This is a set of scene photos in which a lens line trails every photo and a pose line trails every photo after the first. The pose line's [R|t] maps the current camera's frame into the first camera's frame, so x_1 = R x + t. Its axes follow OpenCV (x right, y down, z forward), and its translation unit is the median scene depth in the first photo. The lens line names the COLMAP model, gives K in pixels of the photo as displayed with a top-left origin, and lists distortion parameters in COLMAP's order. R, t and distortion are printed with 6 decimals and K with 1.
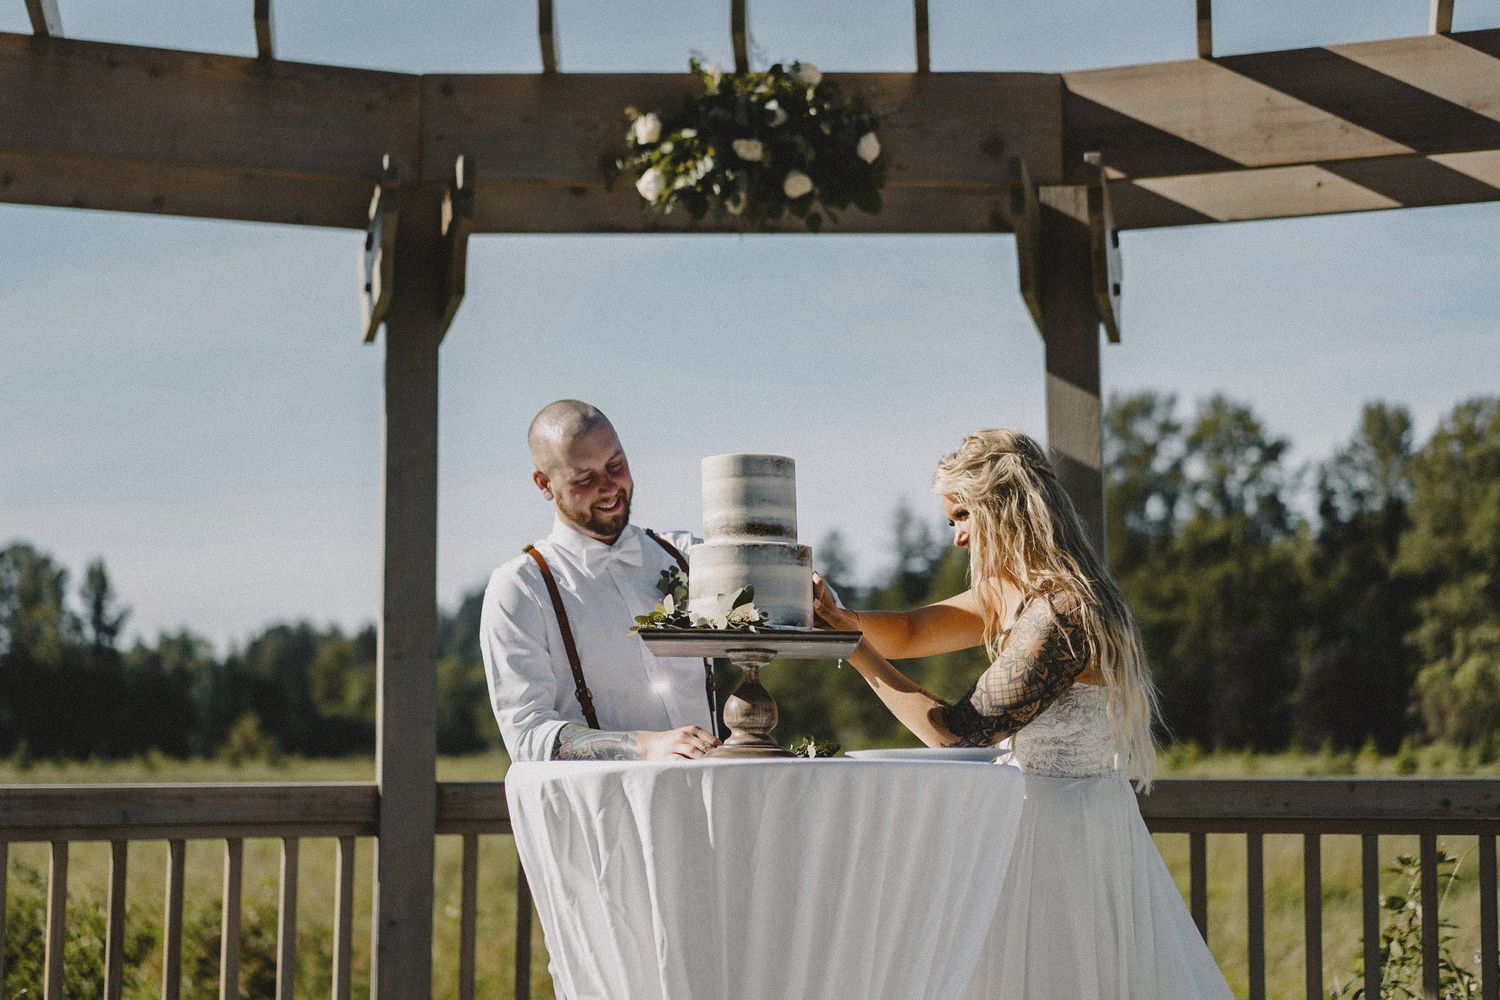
lens RADIAL K [[2385.7, 0, 750.0], [0, 2385.7, 500.0], [0, 0, 1]] dist [-0.048736, -0.109969]
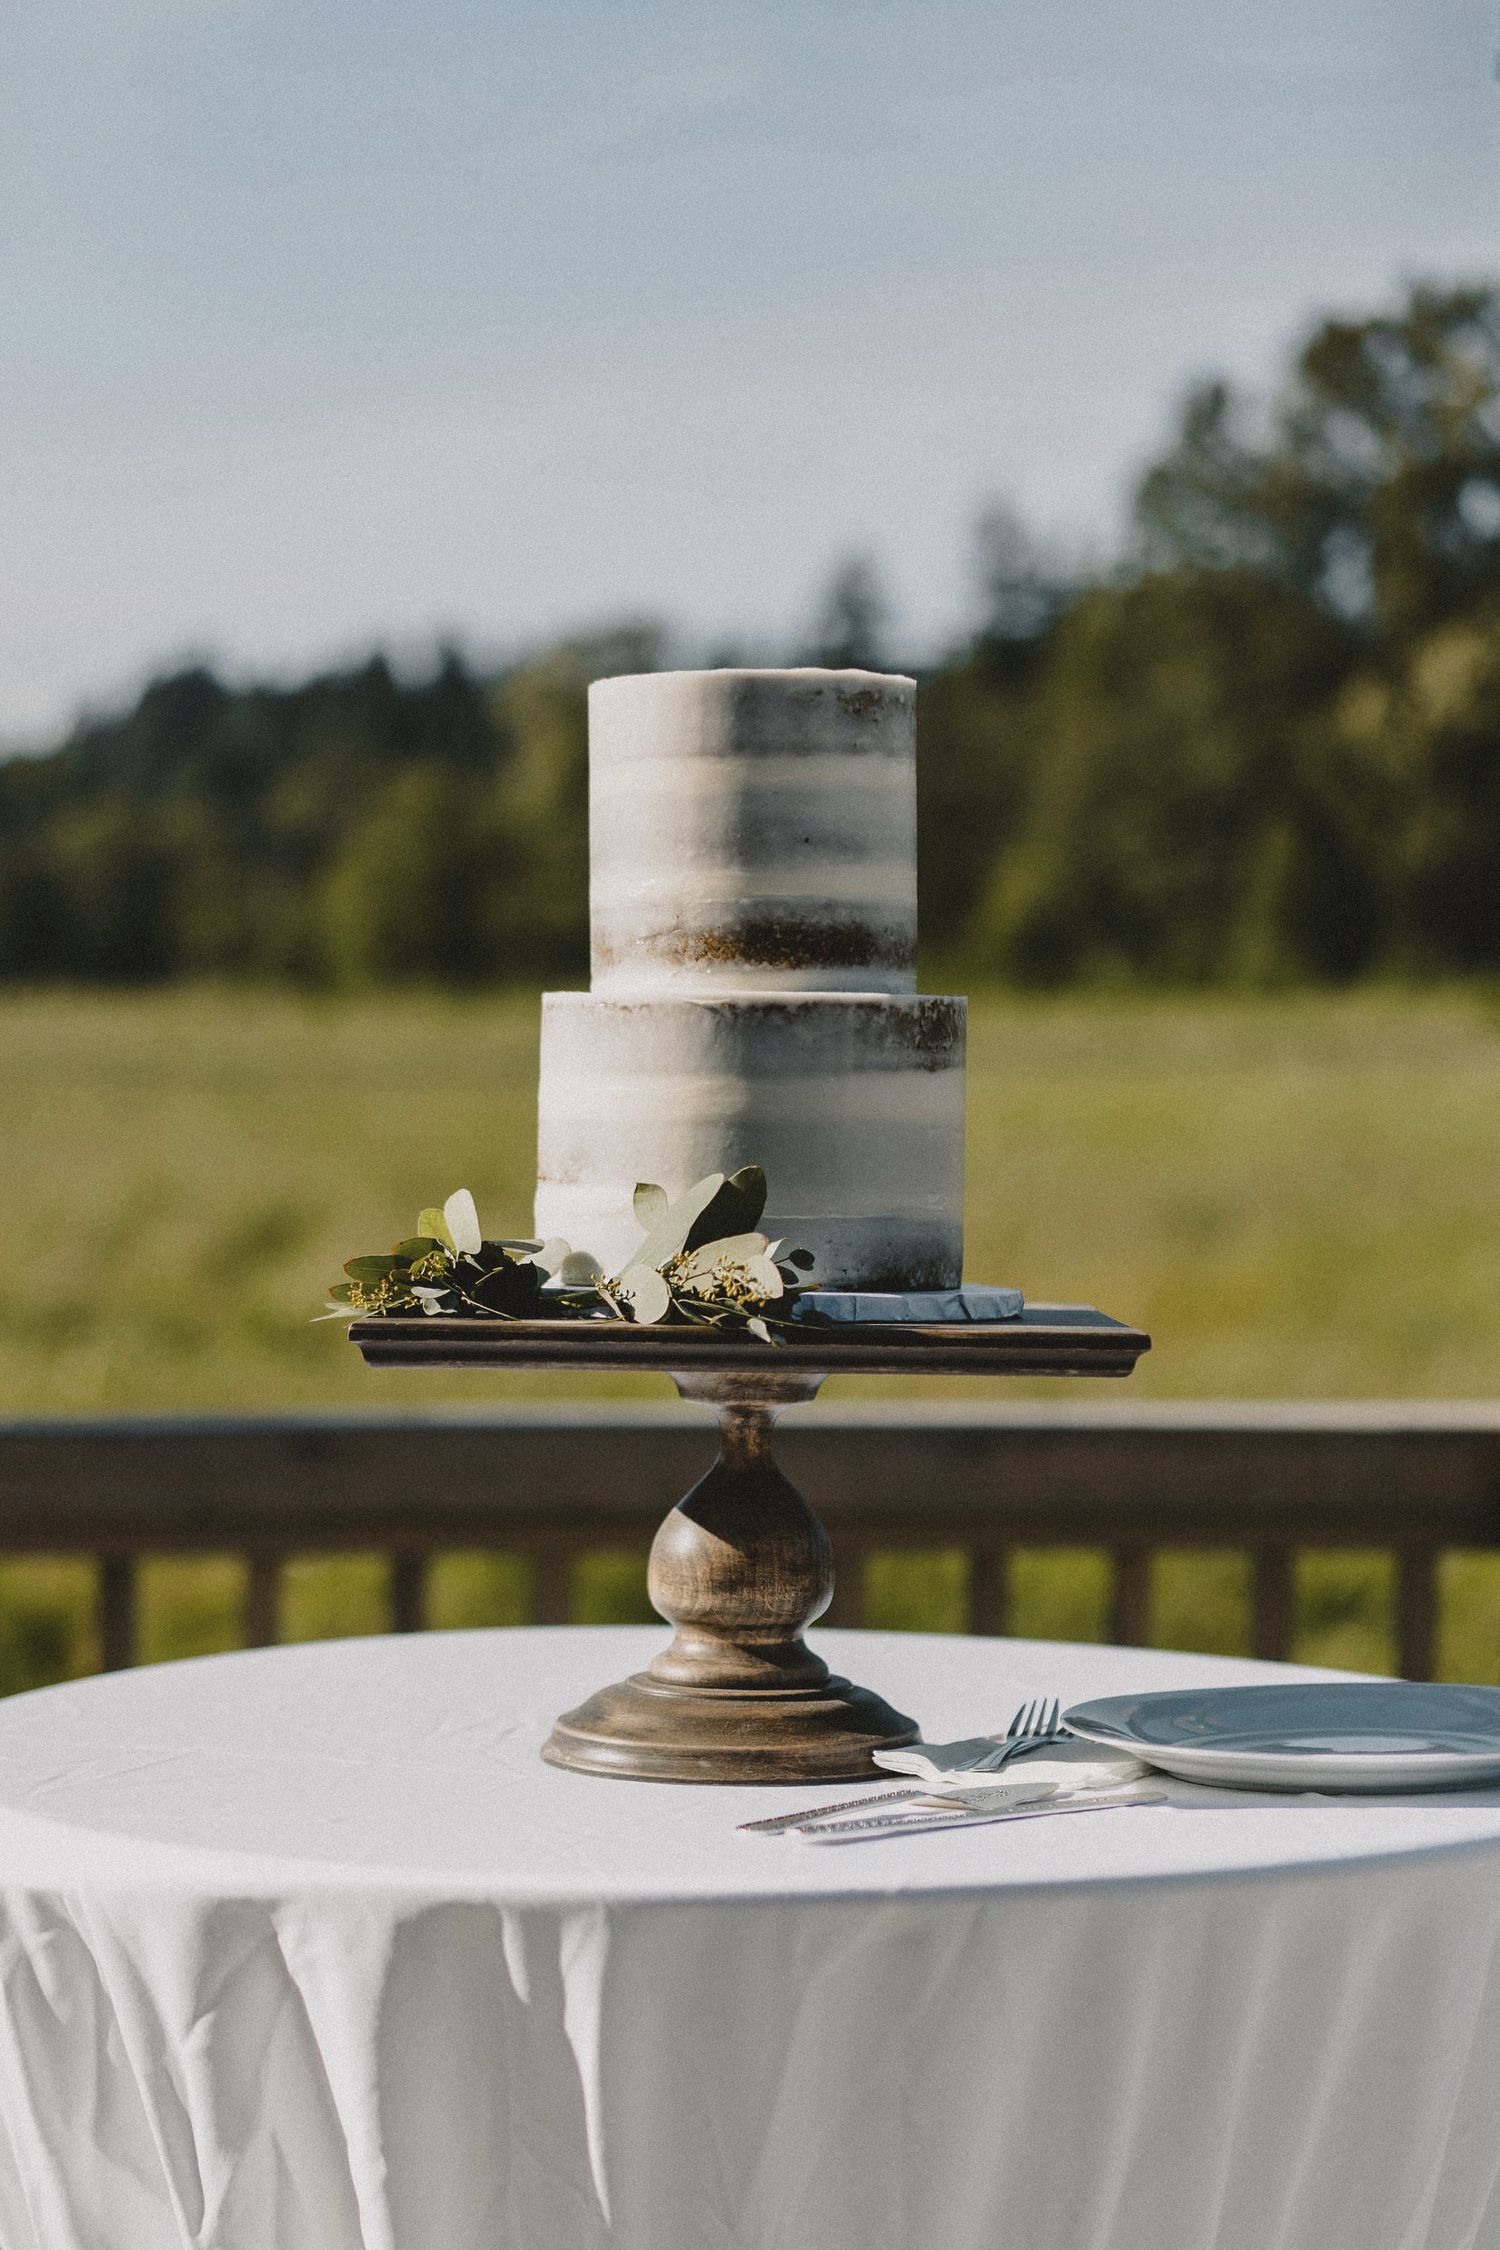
lens RADIAL K [[3578.5, 0, 750.0], [0, 3578.5, 1125.0], [0, 0, 1]] dist [-0.048736, -0.109969]
pose [[0.999472, 0.023634, 0.022293, -0.009905], [-0.027660, 0.978933, 0.202299, -0.054375], [-0.017042, -0.202809, 0.979070, 0.588925]]
